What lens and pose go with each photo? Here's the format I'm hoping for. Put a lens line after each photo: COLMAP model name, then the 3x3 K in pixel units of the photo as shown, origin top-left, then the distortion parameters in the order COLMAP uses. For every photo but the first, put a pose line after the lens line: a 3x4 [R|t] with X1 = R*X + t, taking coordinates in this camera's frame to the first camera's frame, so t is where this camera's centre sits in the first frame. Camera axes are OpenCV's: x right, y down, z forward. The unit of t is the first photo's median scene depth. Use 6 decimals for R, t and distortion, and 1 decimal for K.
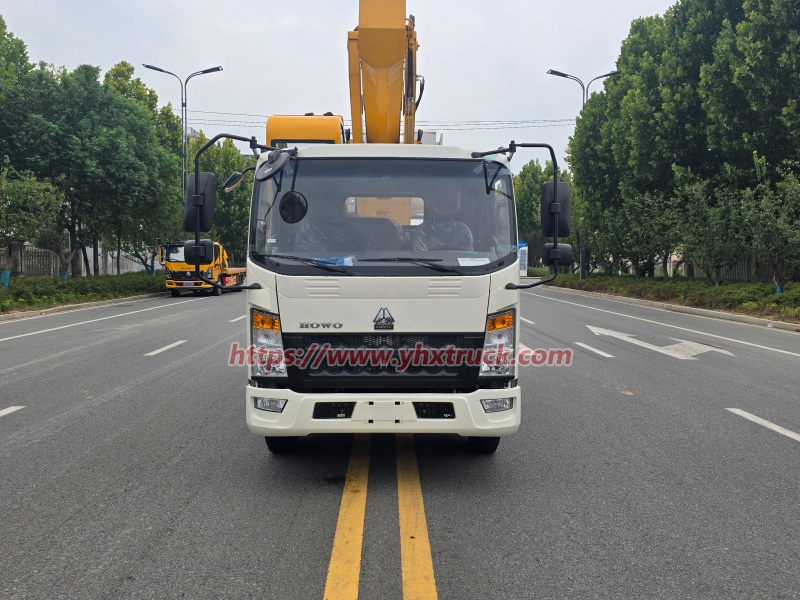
lens RADIAL K [[689.7, 0, 397.8], [0, 689.7, 296.9], [0, 0, 1]] dist [0.126041, -0.171485]
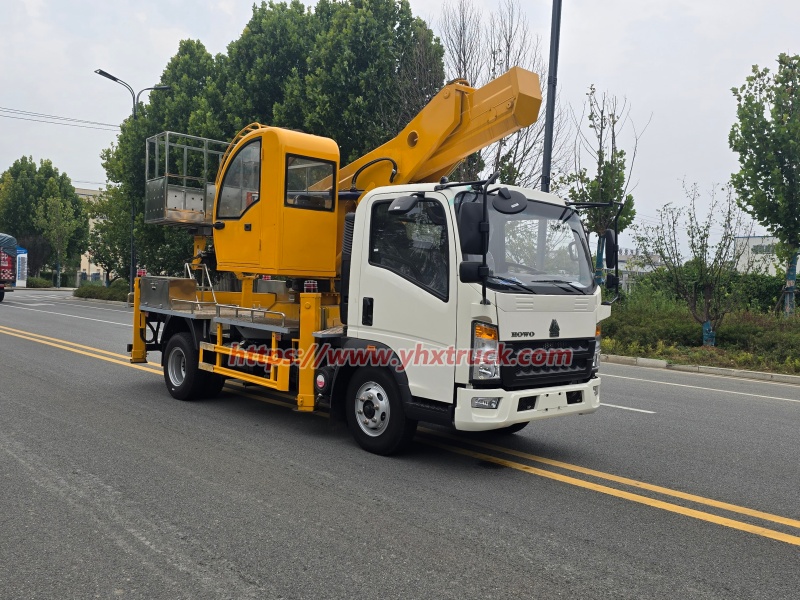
lens RADIAL K [[689.7, 0, 397.8], [0, 689.7, 296.9], [0, 0, 1]] dist [0.126041, -0.171485]
pose [[0.766250, 0.009995, 0.642464, -0.908506], [0.001810, 0.999841, -0.017714, -0.003241], [-0.642539, 0.014736, 0.766111, 0.171175]]
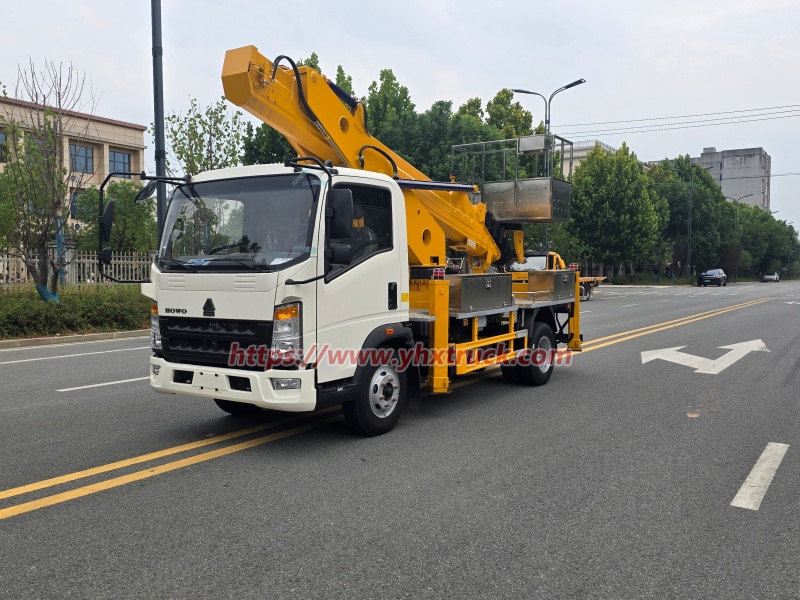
lens RADIAL K [[689.7, 0, 397.8], [0, 689.7, 296.9], [0, 0, 1]] dist [0.126041, -0.171485]
pose [[0.827817, 0.016819, -0.560745, 0.827659], [-0.025209, 0.999656, -0.007232, 0.011589], [0.560431, 0.020122, 0.827957, 0.122163]]
